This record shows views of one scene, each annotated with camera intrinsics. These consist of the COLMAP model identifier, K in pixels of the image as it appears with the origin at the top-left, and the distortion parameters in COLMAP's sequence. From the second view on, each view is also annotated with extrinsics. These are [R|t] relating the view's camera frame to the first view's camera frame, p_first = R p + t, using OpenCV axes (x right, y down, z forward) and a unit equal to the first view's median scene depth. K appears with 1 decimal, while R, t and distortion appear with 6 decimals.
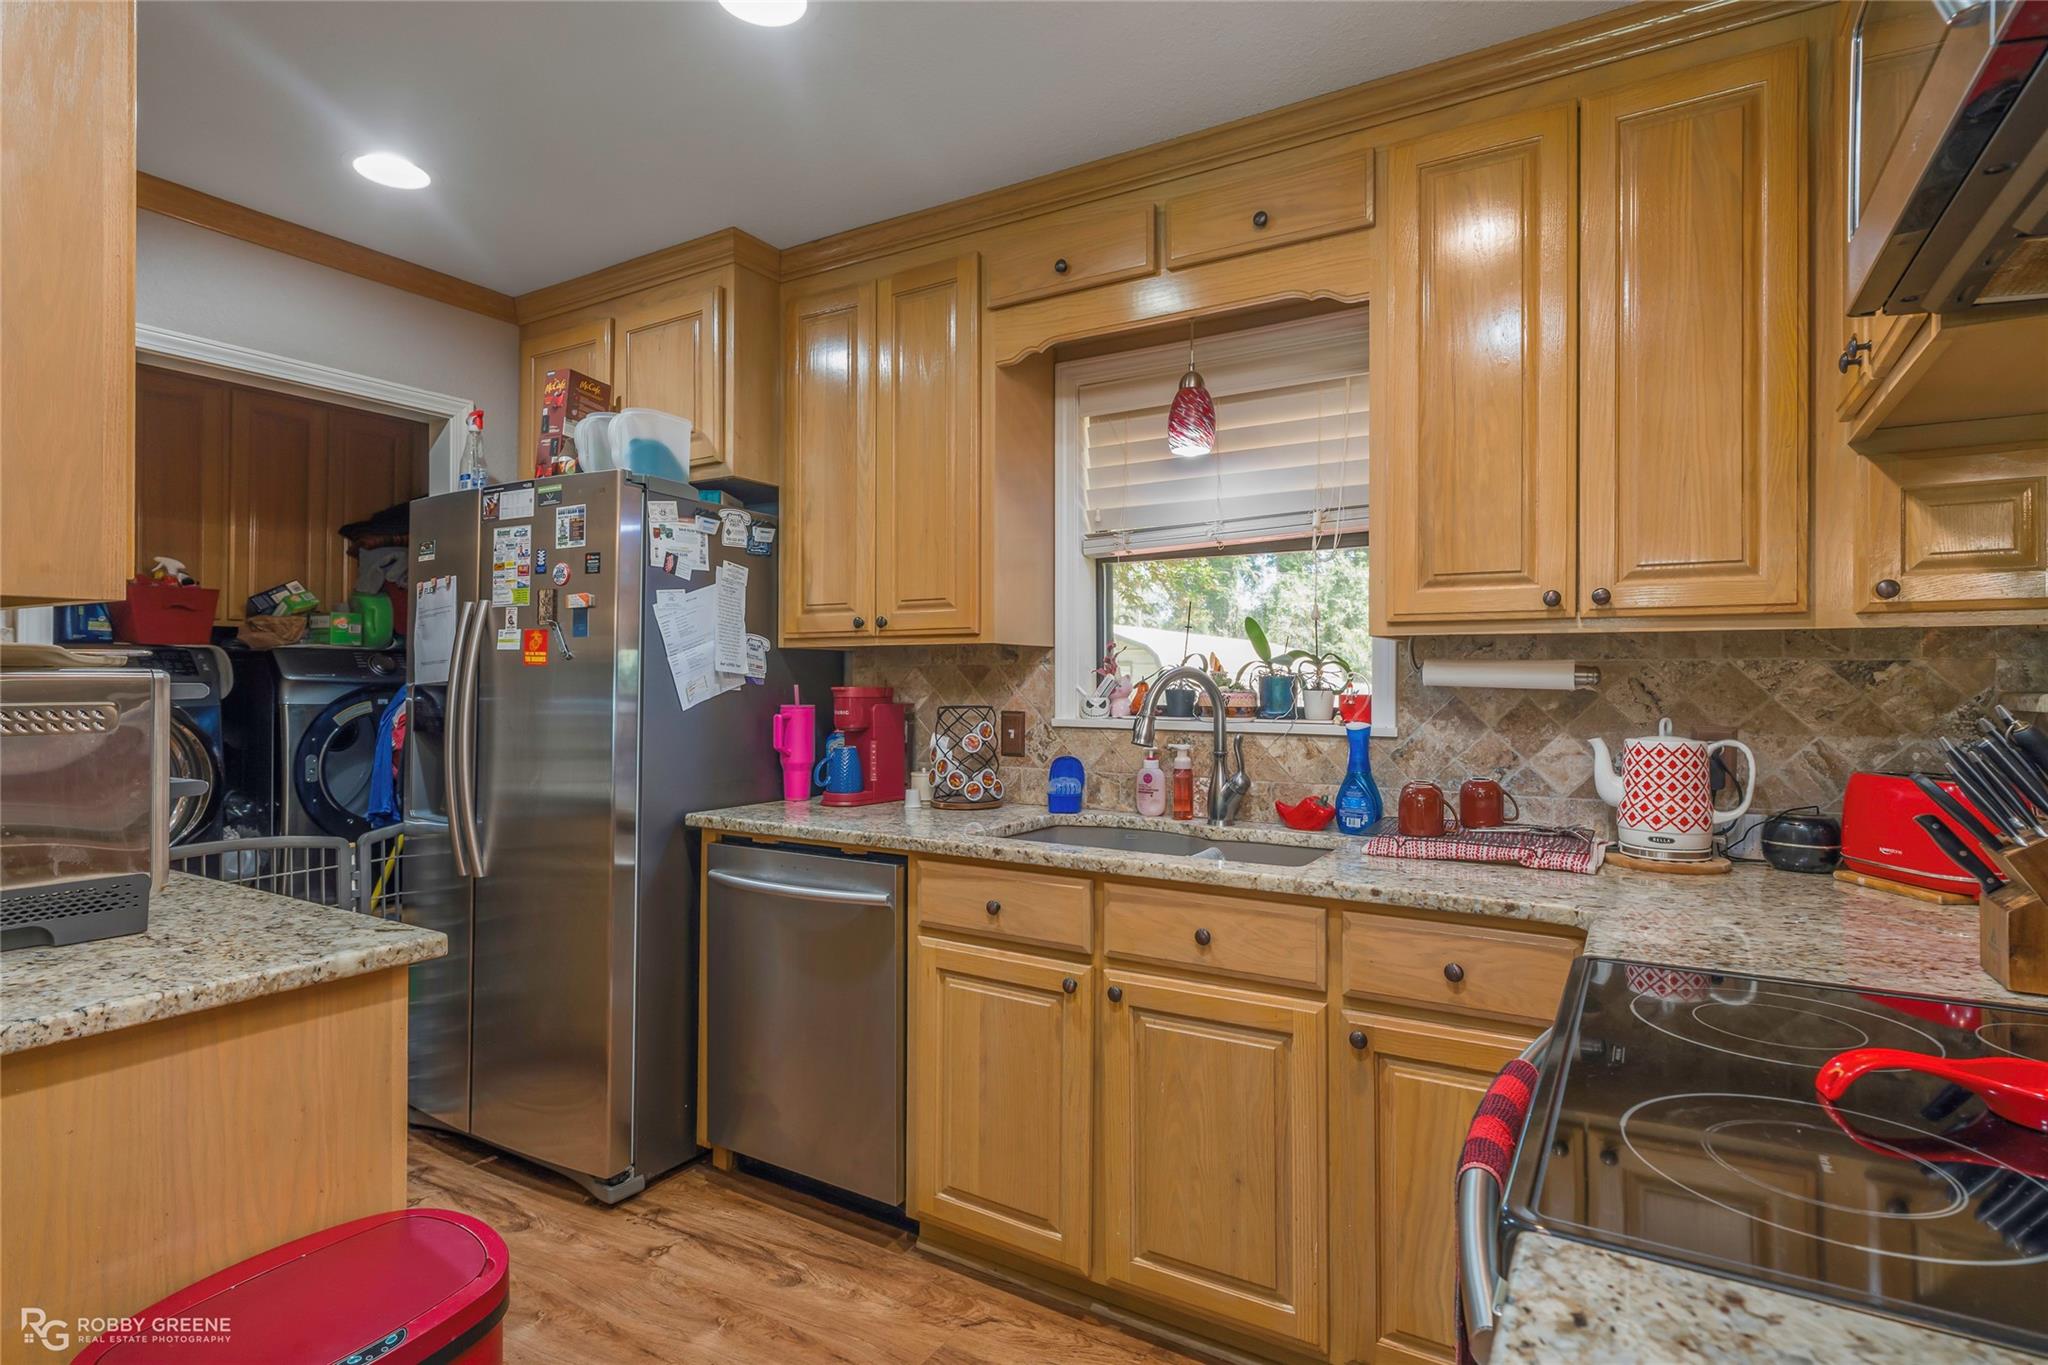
lens RADIAL K [[1034.3, 0, 1024.0], [0, 1034.3, 682.5], [0, 0, 1]] dist [-0.000824, -0.000322]
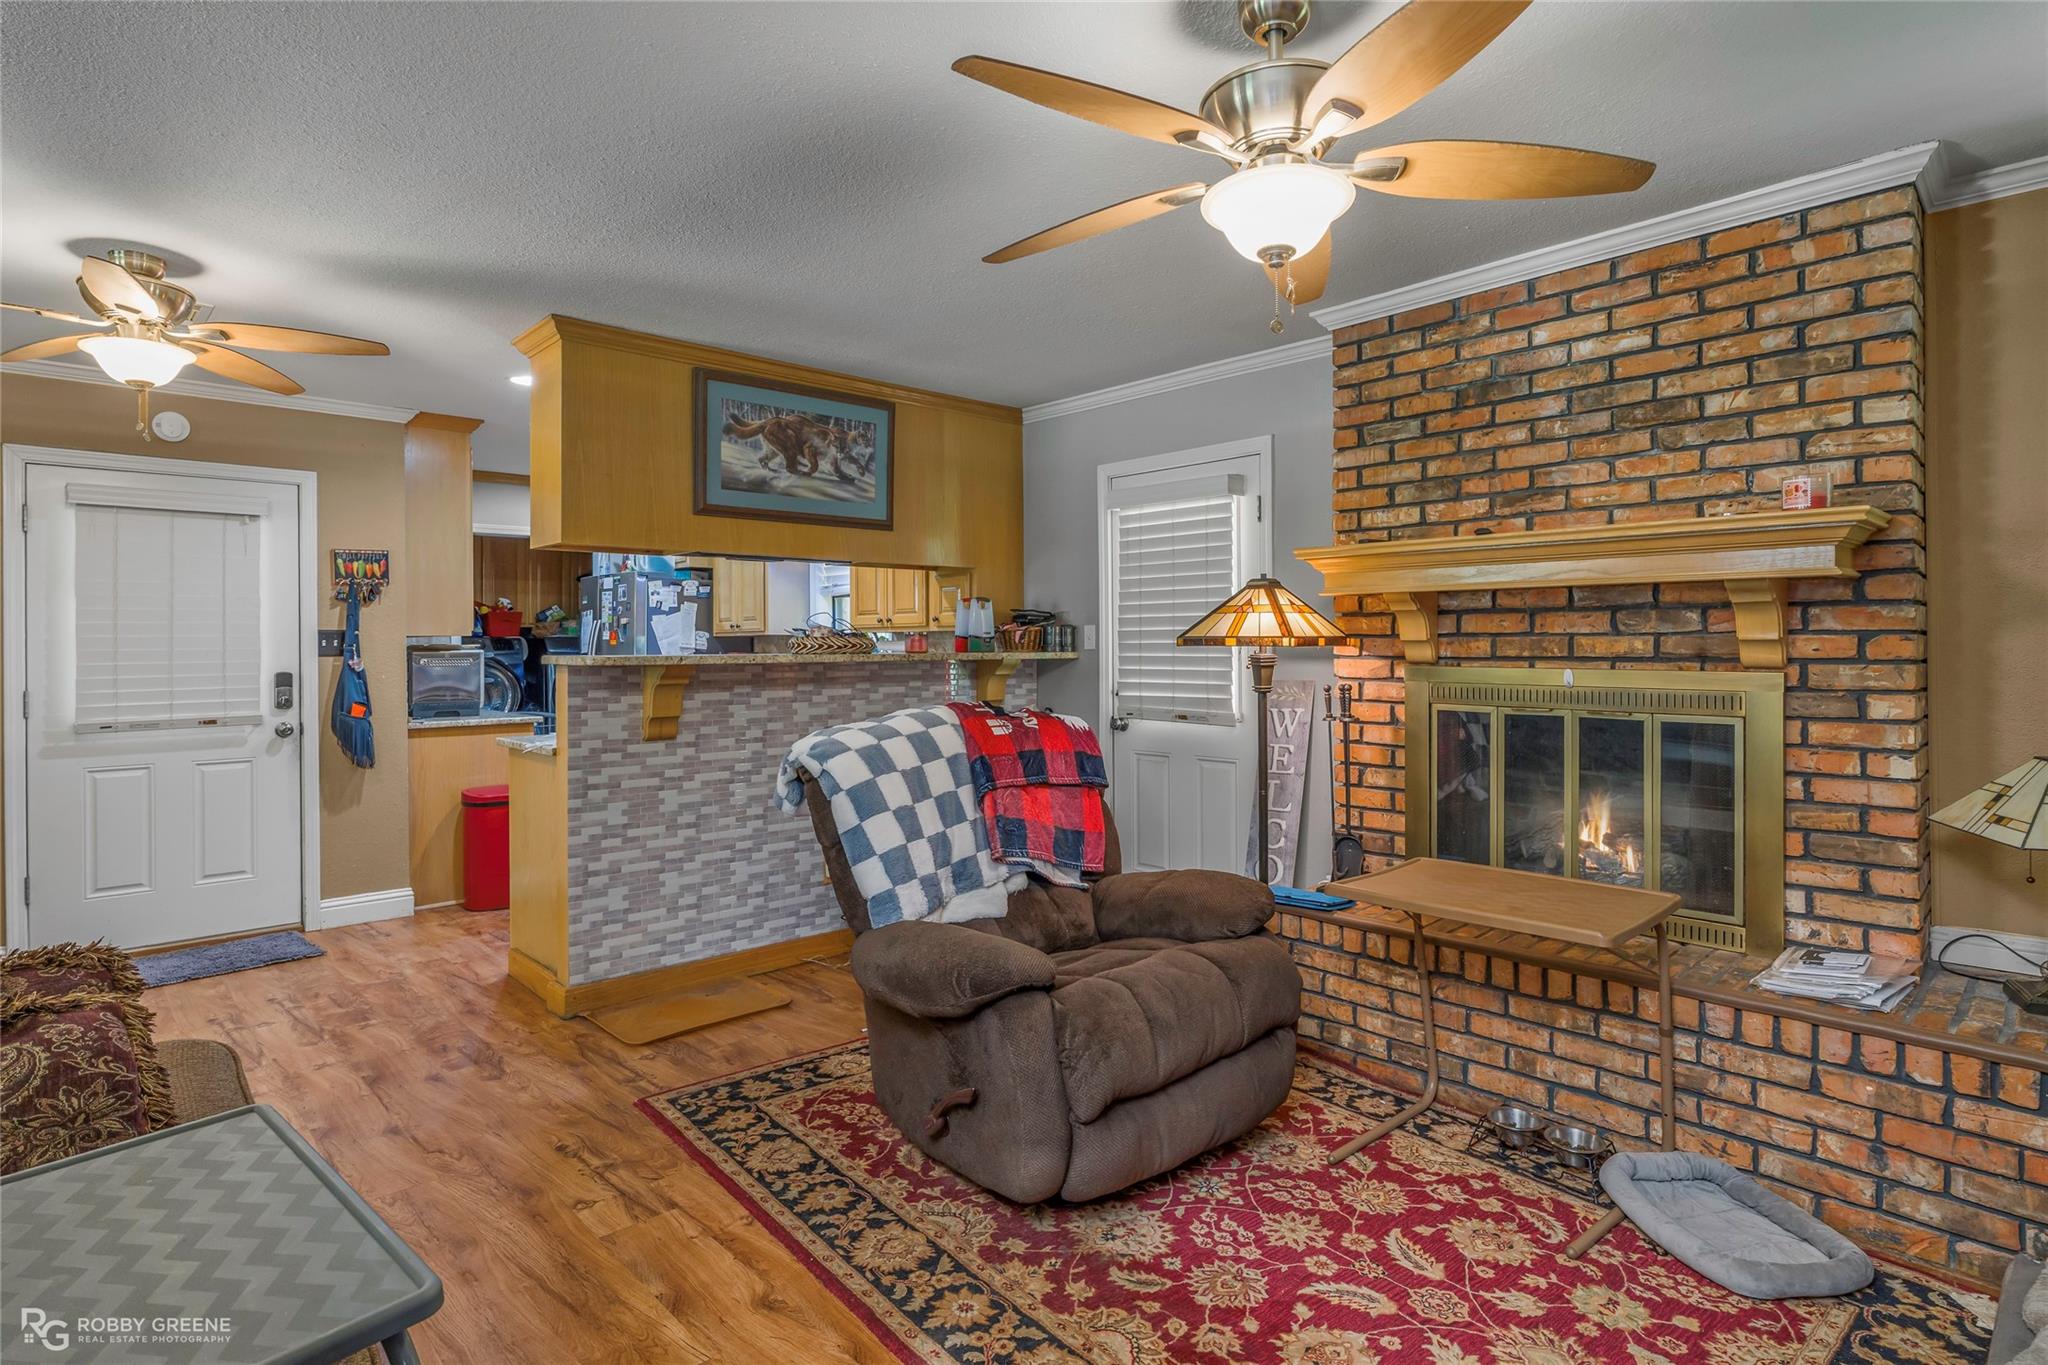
lens RADIAL K [[1034.3, 0, 1024.0], [0, 1034.3, 682.5], [0, 0, 1]] dist [-0.000824, -0.000322]
pose [[0.964319, 0.001294, -0.264739, 1.162019], [0.007599, 0.999441, 0.032565, 0.000134], [0.264633, -0.033415, 0.963770, -1.187948]]
